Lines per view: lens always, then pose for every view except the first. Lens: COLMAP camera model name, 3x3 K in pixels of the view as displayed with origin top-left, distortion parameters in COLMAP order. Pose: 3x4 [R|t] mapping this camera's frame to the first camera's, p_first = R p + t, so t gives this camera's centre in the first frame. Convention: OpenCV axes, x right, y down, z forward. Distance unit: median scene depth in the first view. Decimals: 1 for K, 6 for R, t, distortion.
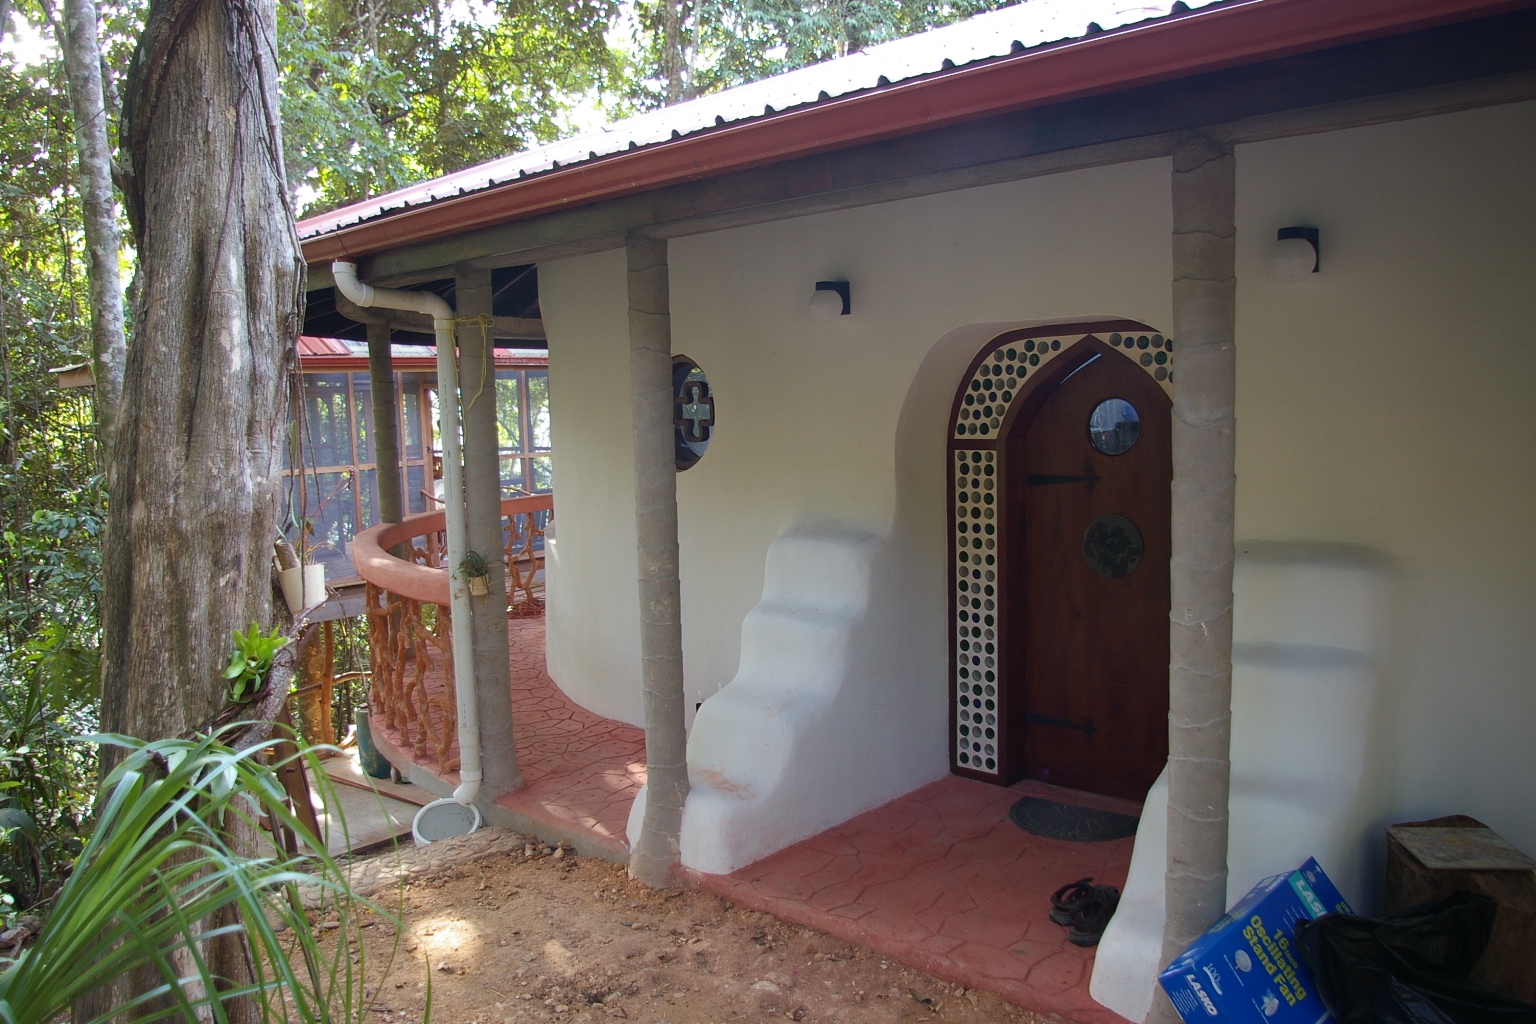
lens RADIAL K [[1184.3, 0, 767.8], [0, 1184.3, 509.4], [0, 0, 1]] dist [-0.083195, 0.000382]
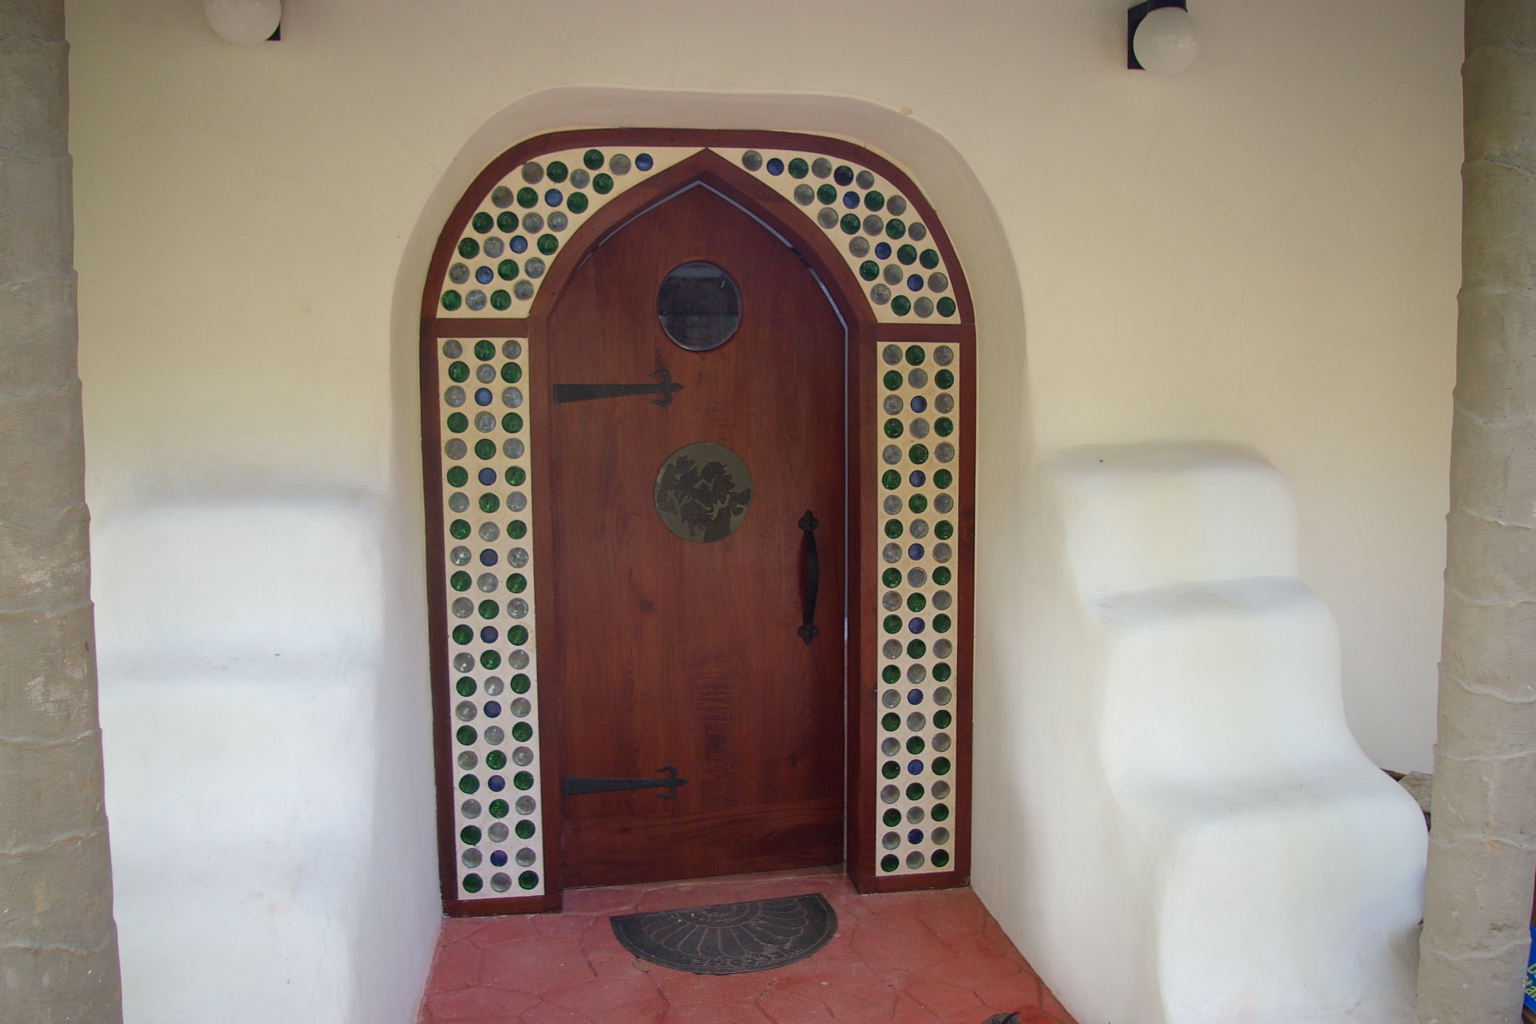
lens RADIAL K [[1184.3, 0, 768.5], [0, 1184.3, 517.7], [0, 0, 1]] dist [-0.083195, 0.000382]
pose [[0.603853, -0.050245, 0.795511, -0.194145], [0.060890, 0.998003, 0.016814, 0.034787], [-0.794767, 0.038286, 0.605706, 0.554684]]
